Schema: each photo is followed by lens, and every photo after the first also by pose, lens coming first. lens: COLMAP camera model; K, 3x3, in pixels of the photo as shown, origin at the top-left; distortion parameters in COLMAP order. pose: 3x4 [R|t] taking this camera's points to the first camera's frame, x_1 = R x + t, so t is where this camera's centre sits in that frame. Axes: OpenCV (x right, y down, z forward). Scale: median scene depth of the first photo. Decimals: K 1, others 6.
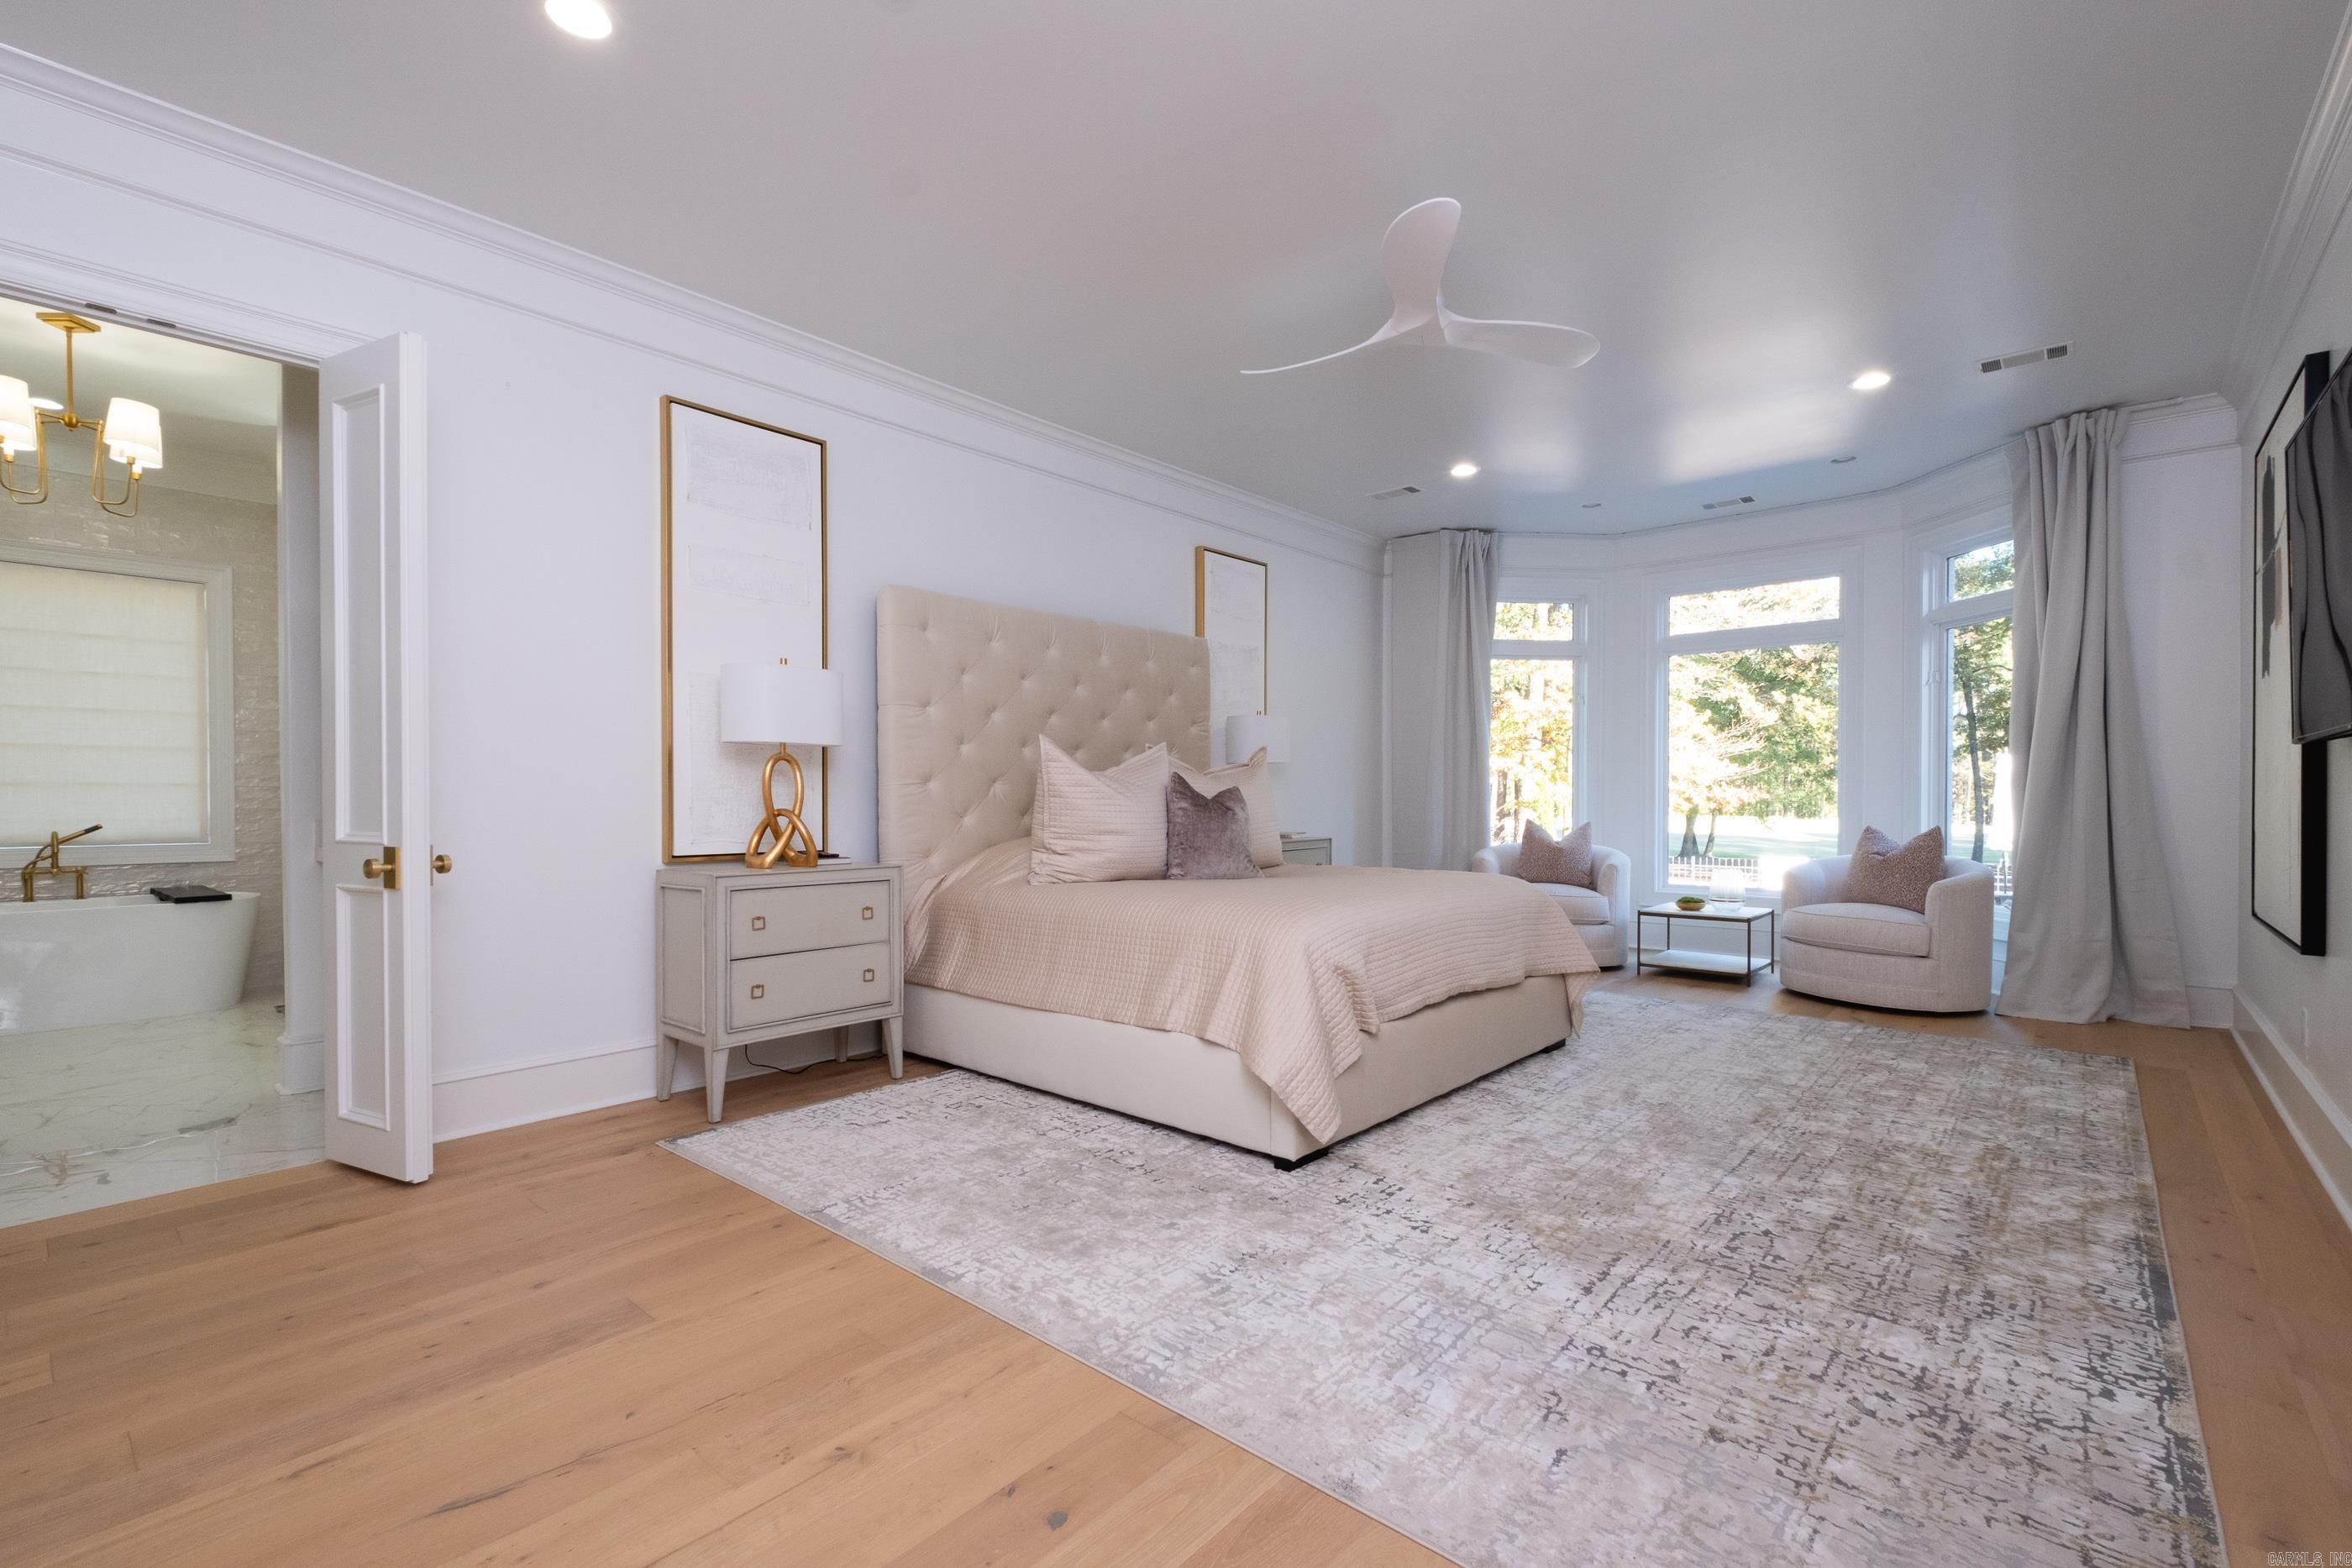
lens RADIAL K [[1039.0, 0, 1181.0], [0, 1039.0, 806.7], [0, 0, 1]] dist [-0.000992, -0.000436]
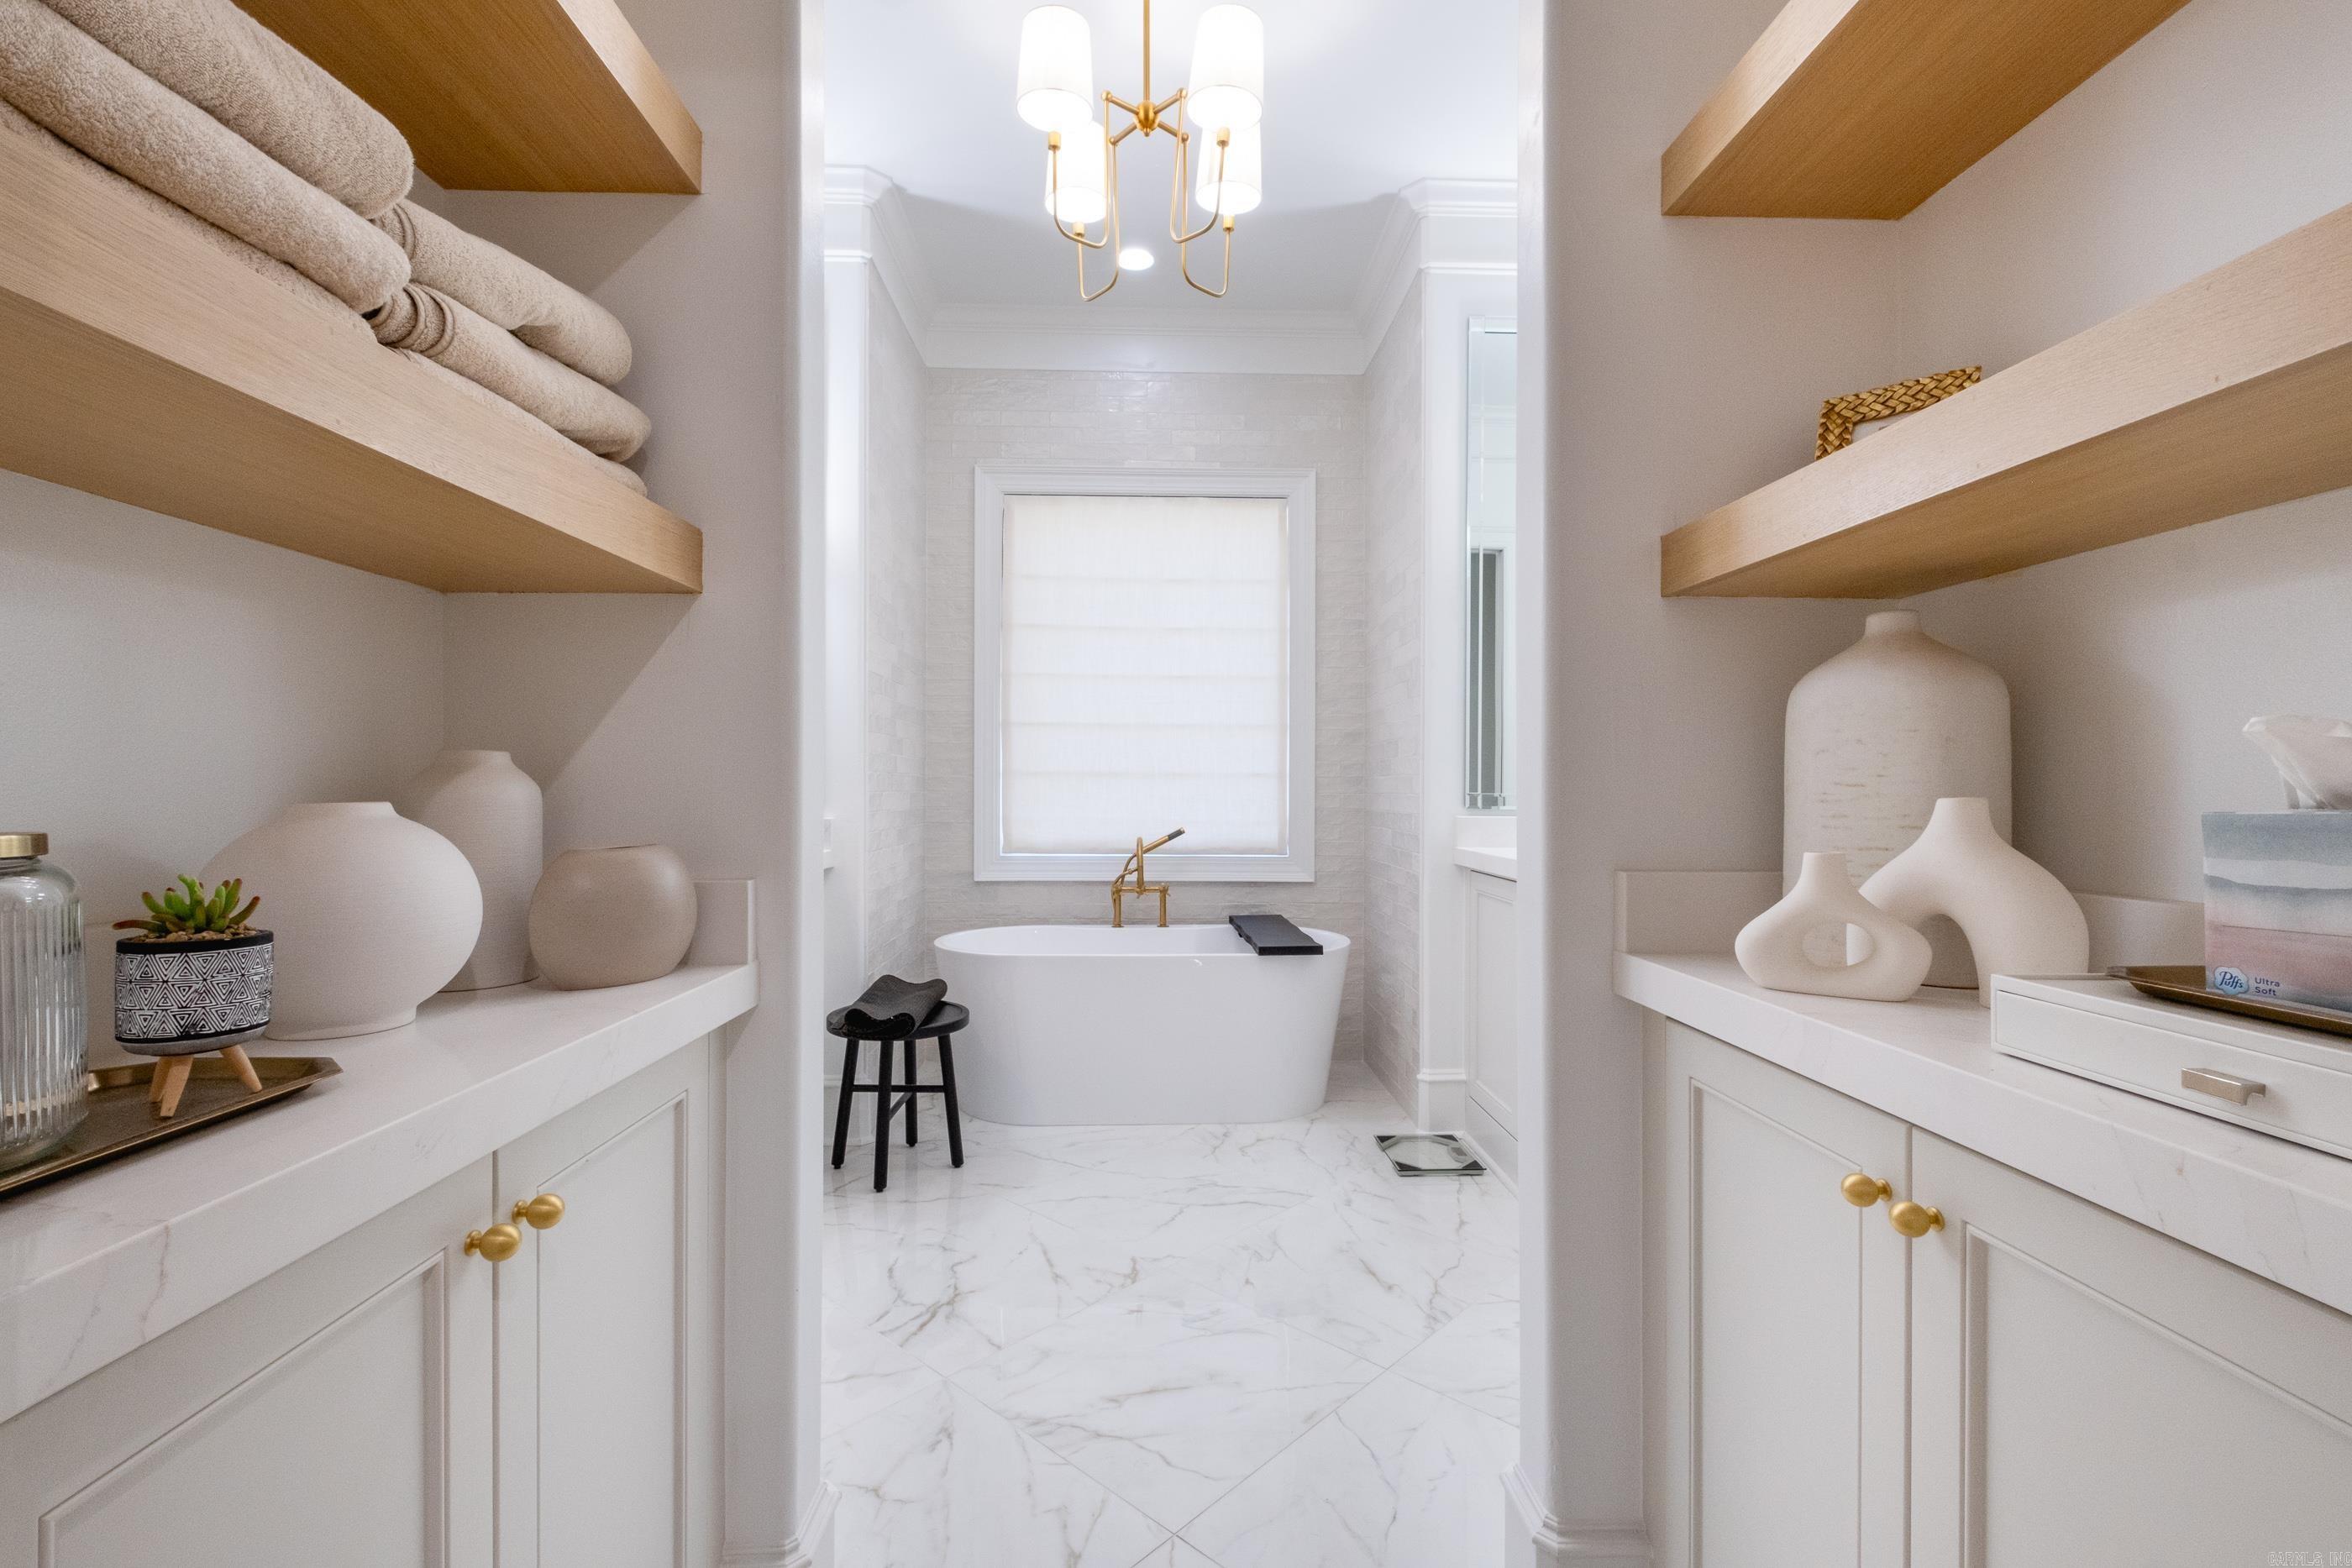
lens RADIAL K [[1039.0, 0, 1181.0], [0, 1039.0, 806.7], [0, 0, 1]] dist [-0.000992, -0.000436]
pose [[0.684447, 0.019764, -0.728795, -0.502308], [-0.013117, 0.999805, 0.014794, -0.009606], [0.728945, -0.000566, 0.684572, 0.491913]]
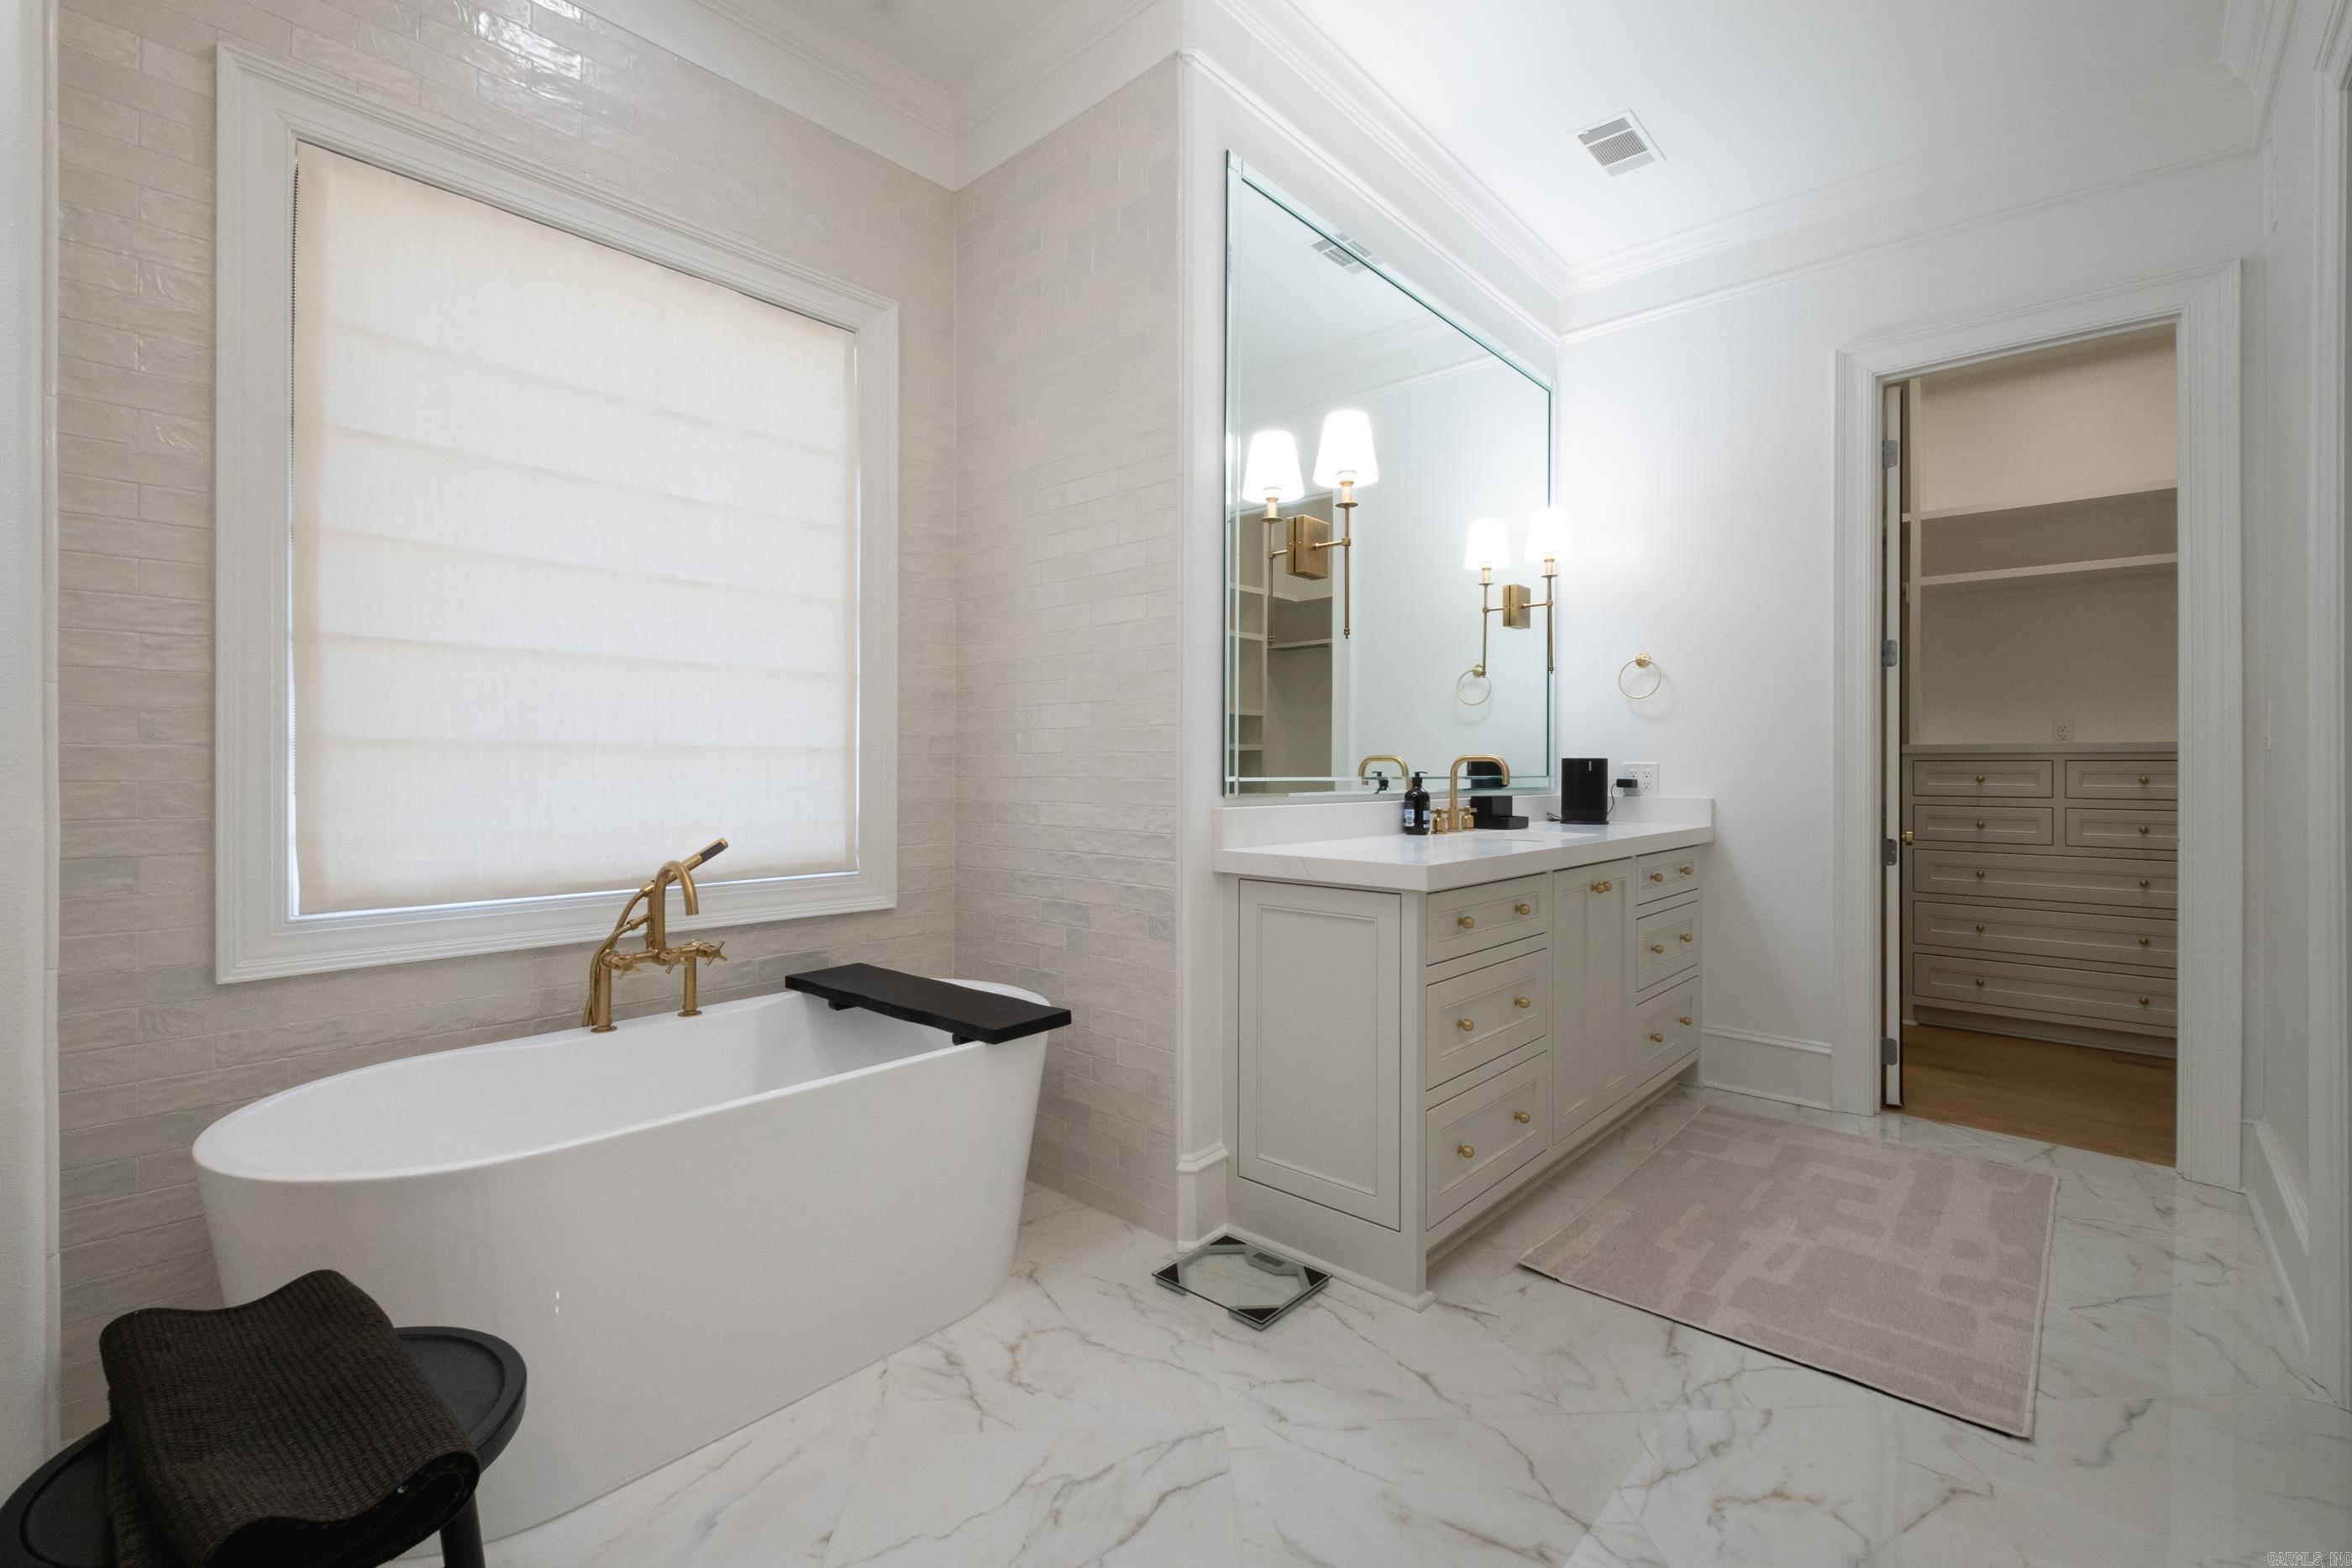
lens RADIAL K [[1019.8, 0, 1180.8], [0, 1019.8, 777.4], [0, 0, 1]] dist [-0.000163, -0.000068]
pose [[0.999723, 0.002113, -0.023451, -0.853596], [-0.002178, 0.999994, -0.002744, -0.008442], [0.023445, 0.002794, 0.999721, 0.582862]]
